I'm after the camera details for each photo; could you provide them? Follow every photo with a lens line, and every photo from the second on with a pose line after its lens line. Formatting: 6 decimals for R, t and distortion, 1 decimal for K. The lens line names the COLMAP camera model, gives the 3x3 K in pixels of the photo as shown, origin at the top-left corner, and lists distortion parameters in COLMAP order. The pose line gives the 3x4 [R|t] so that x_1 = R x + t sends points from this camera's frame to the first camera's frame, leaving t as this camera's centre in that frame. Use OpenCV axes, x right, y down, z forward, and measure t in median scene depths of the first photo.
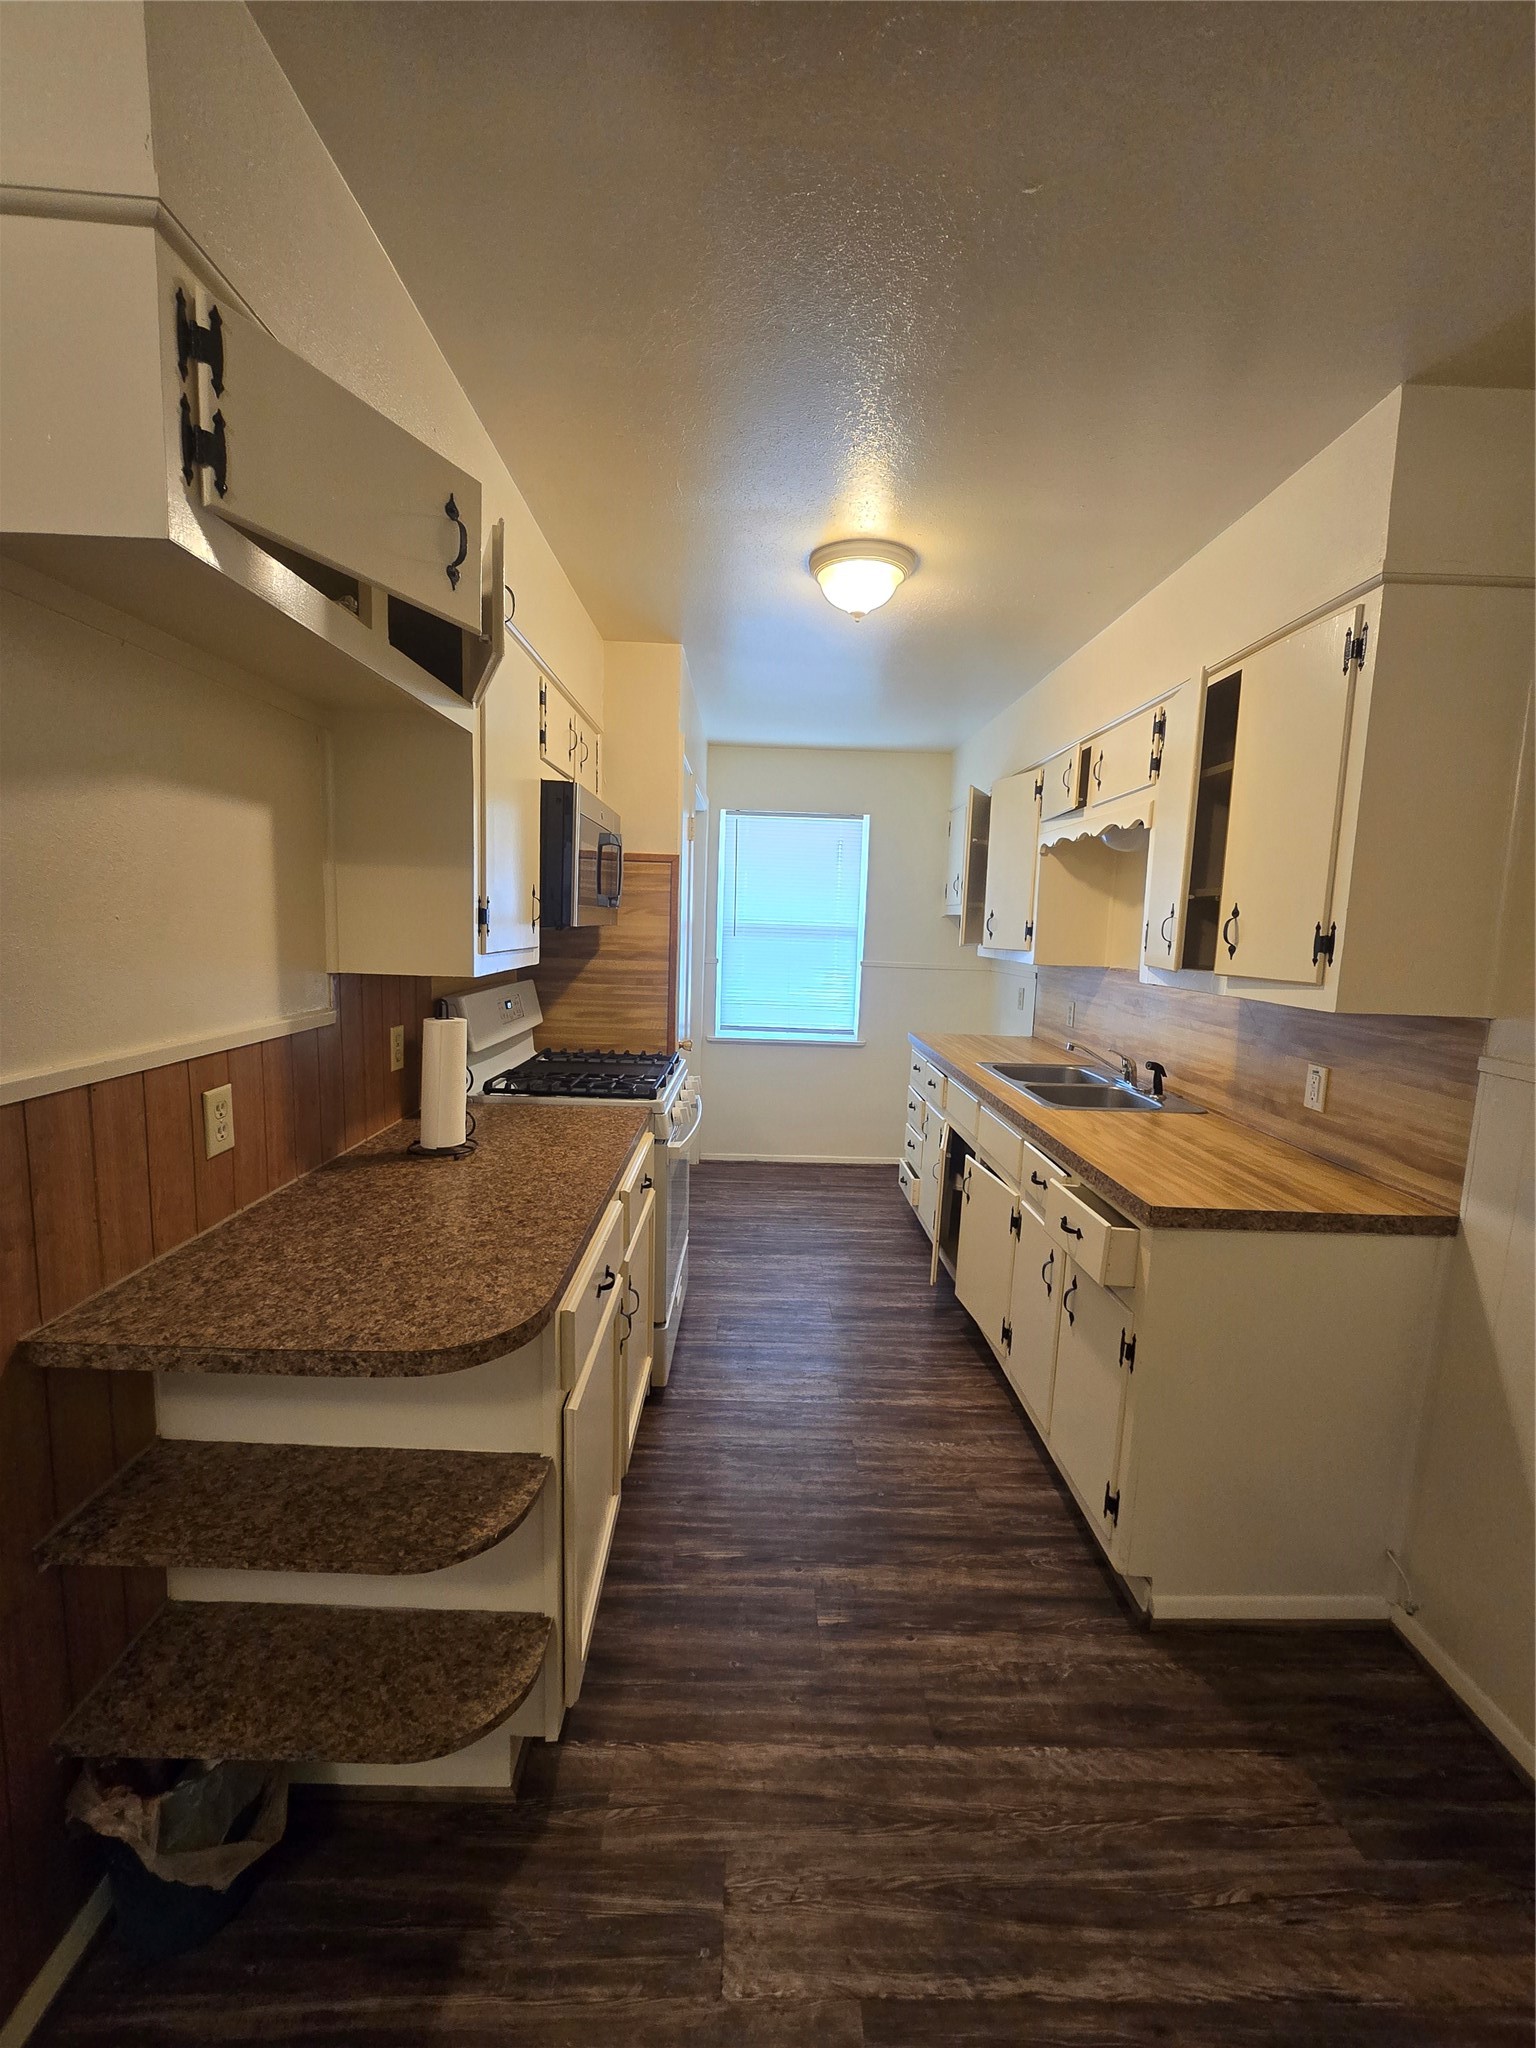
lens RADIAL K [[840.6, 0, 772.0], [0, 840.6, 1022.8], [0, 0, 1]] dist [0.001794, 0.000957]
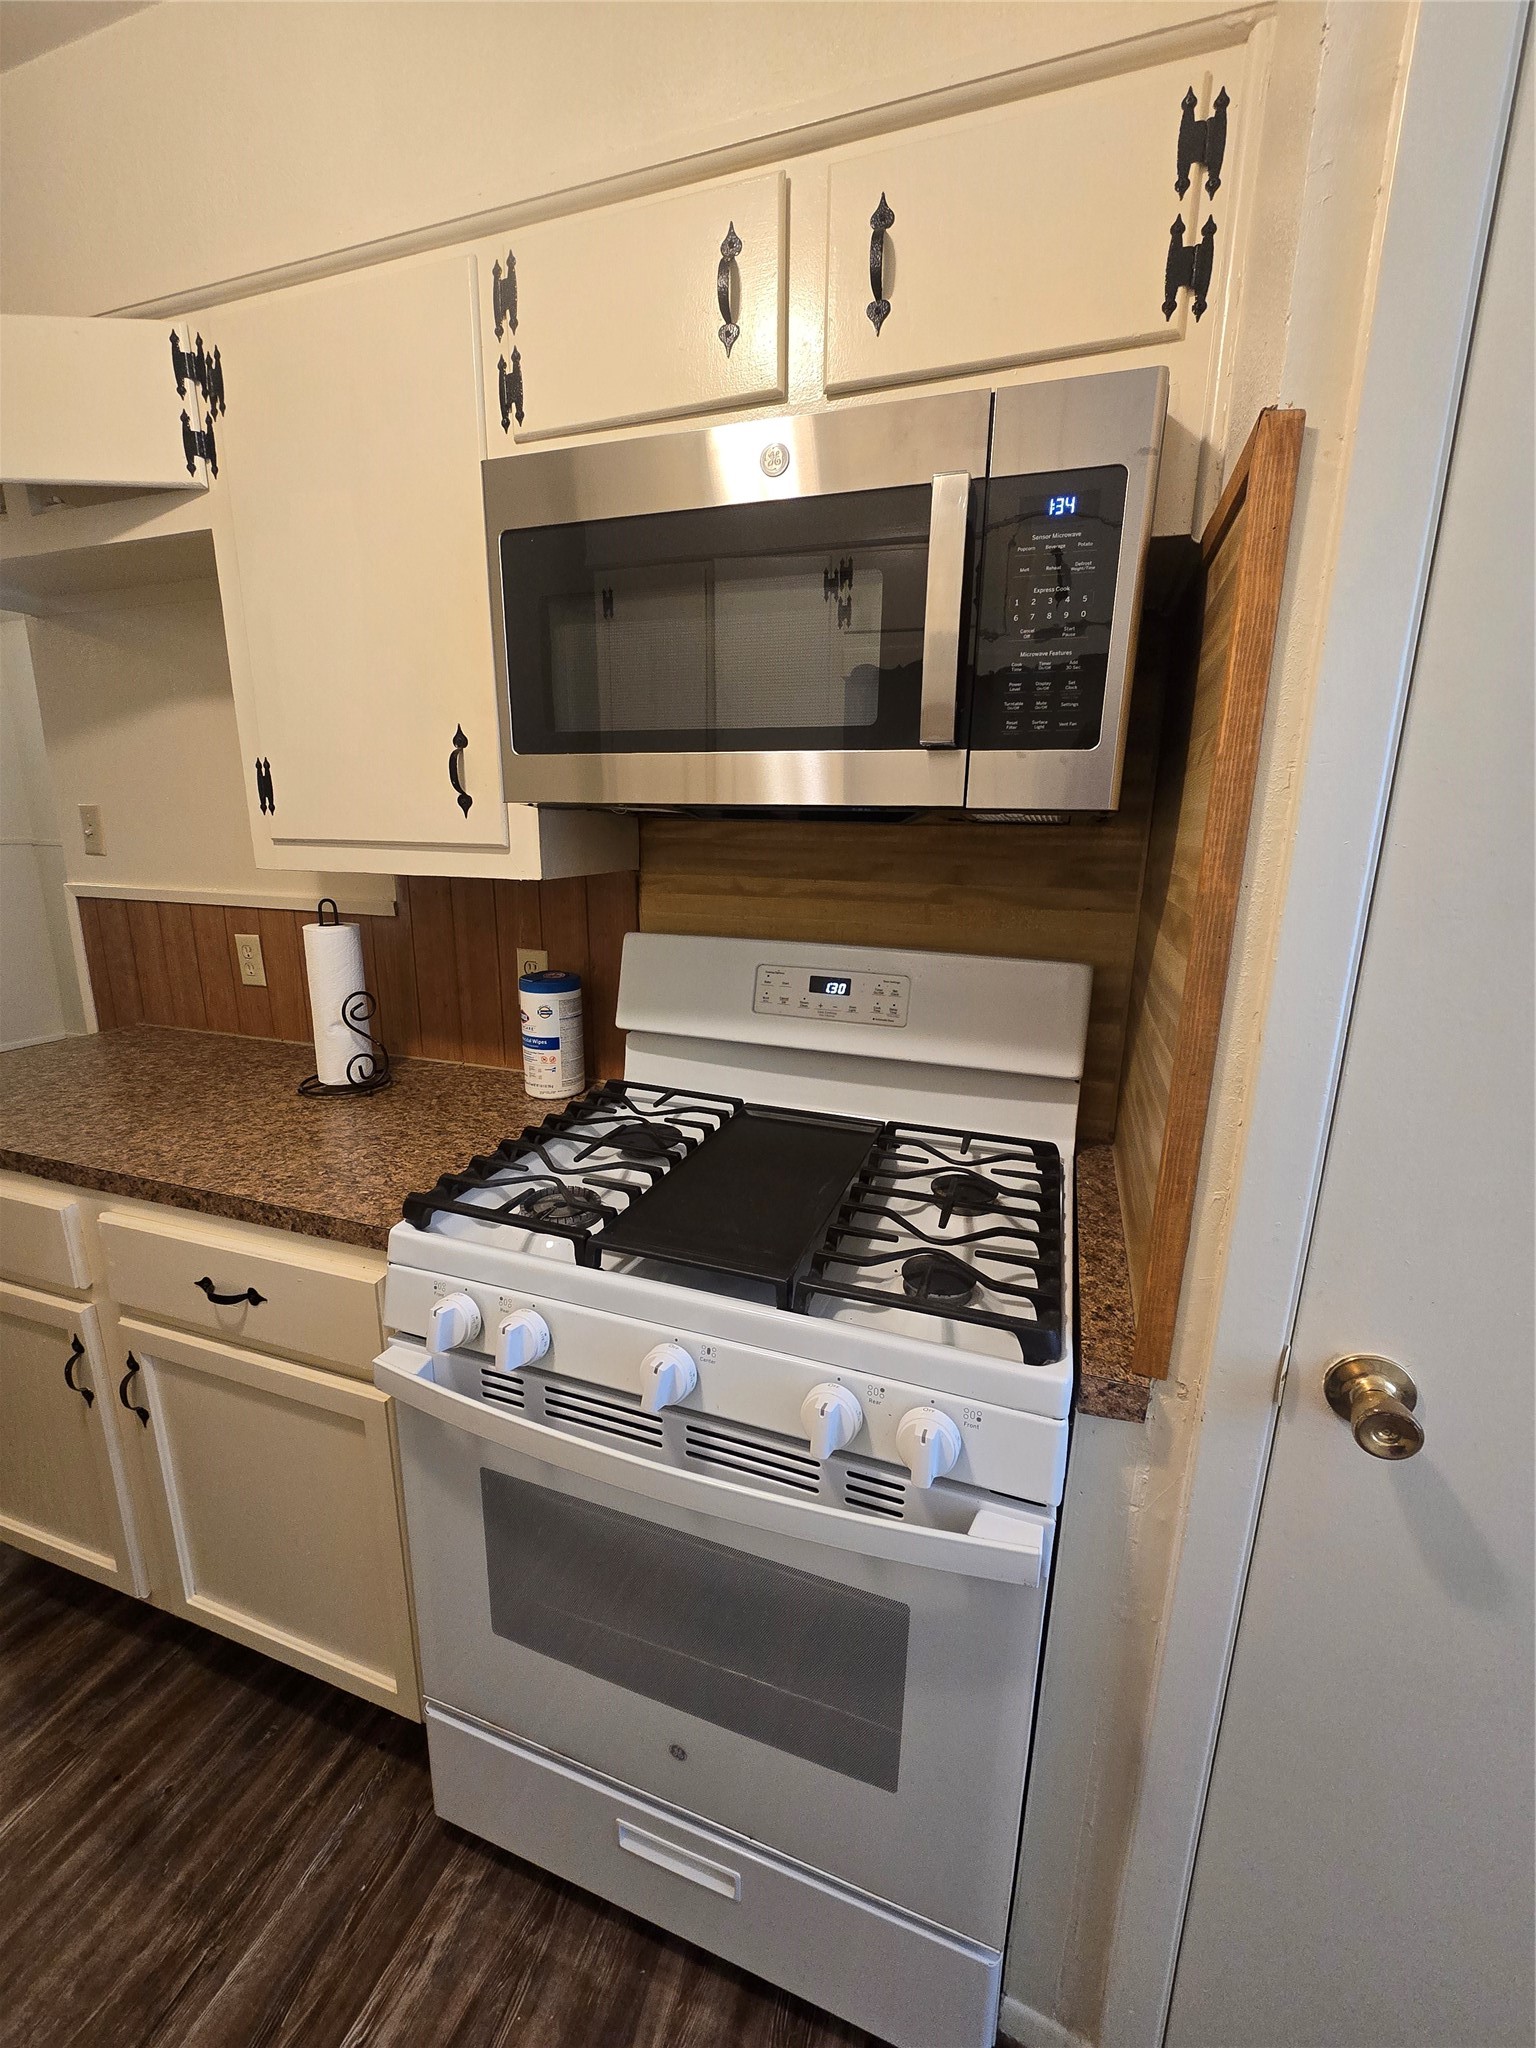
lens RADIAL K [[840.6, 0, 769.5], [0, 840.6, 1019.7], [0, 0, 1]] dist [0.001794, 0.000957]
pose [[-0.348352, 0.182457, -0.919435, 0.215218], [-0.139447, 0.959871, 0.243314, -0.173258], [0.926933, 0.212971, -0.308930, 1.672819]]
